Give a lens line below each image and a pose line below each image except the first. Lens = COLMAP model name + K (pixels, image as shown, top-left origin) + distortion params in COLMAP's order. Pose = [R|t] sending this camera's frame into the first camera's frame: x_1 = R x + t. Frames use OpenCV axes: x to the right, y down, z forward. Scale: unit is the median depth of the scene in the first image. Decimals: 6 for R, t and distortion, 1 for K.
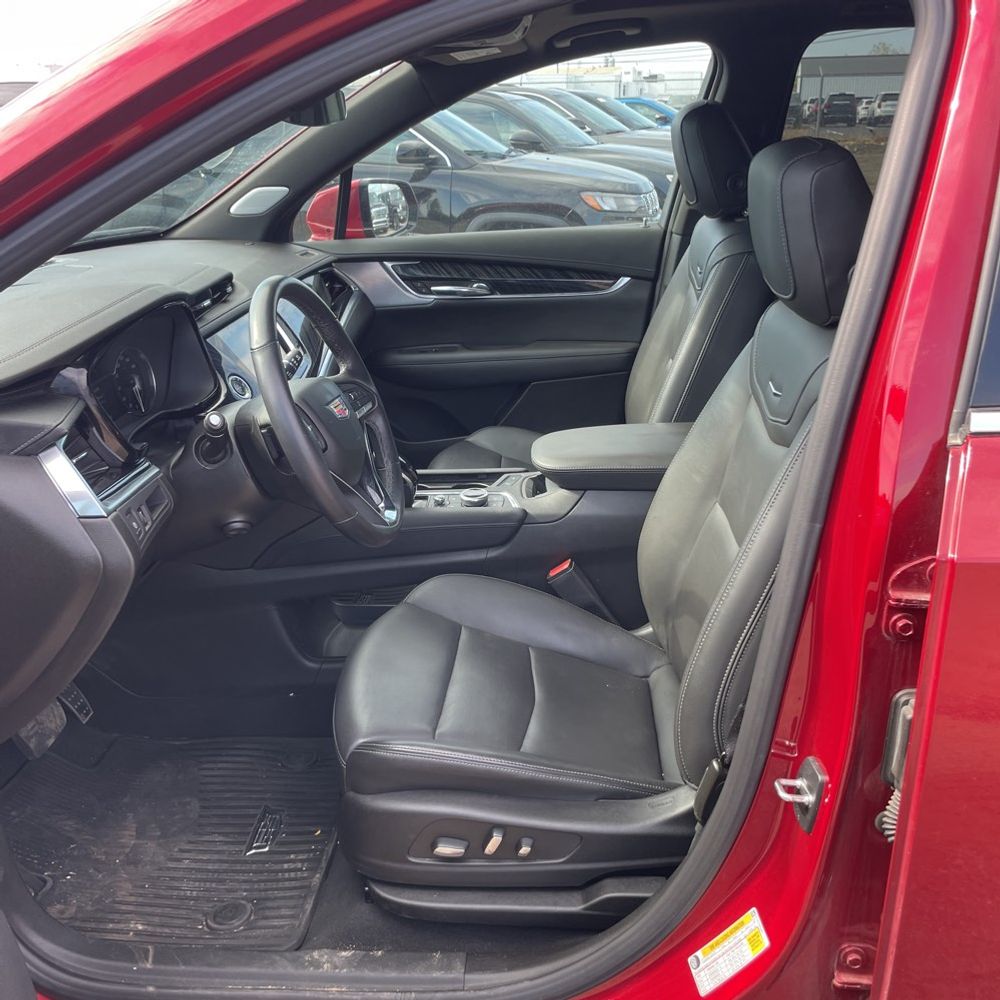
lens RADIAL K [[1024.5, 0, 498.9], [0, 1024.5, 507.3], [0, 0, 1]] dist [0.033007, 0.000000]
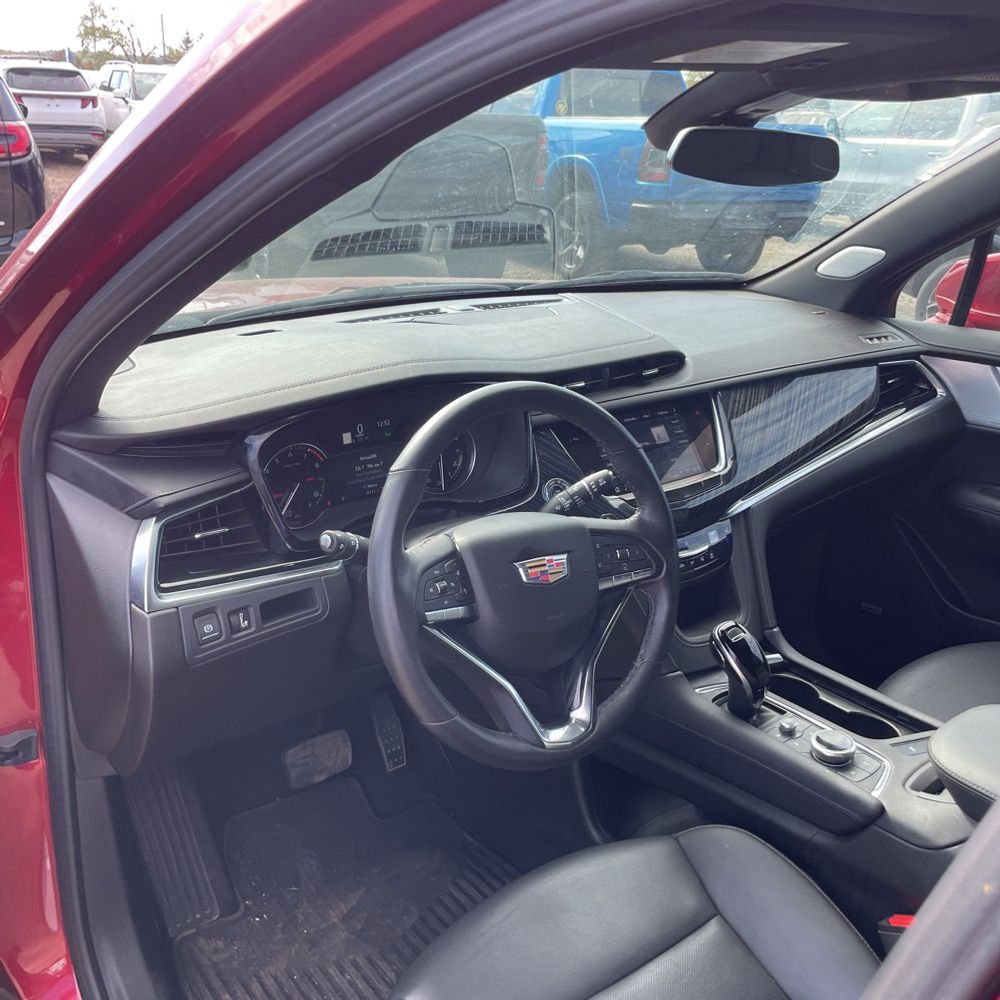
lens RADIAL K [[1024.5, 0, 500.6], [0, 1024.5, 493.7], [0, 0, 1]] dist [0.033007, 0.000000]
pose [[0.665743, 0.301787, -0.682431, 0.242547], [-0.313084, 0.943140, 0.111651, -0.174416], [0.677322, 0.139327, 0.722373, 0.347758]]
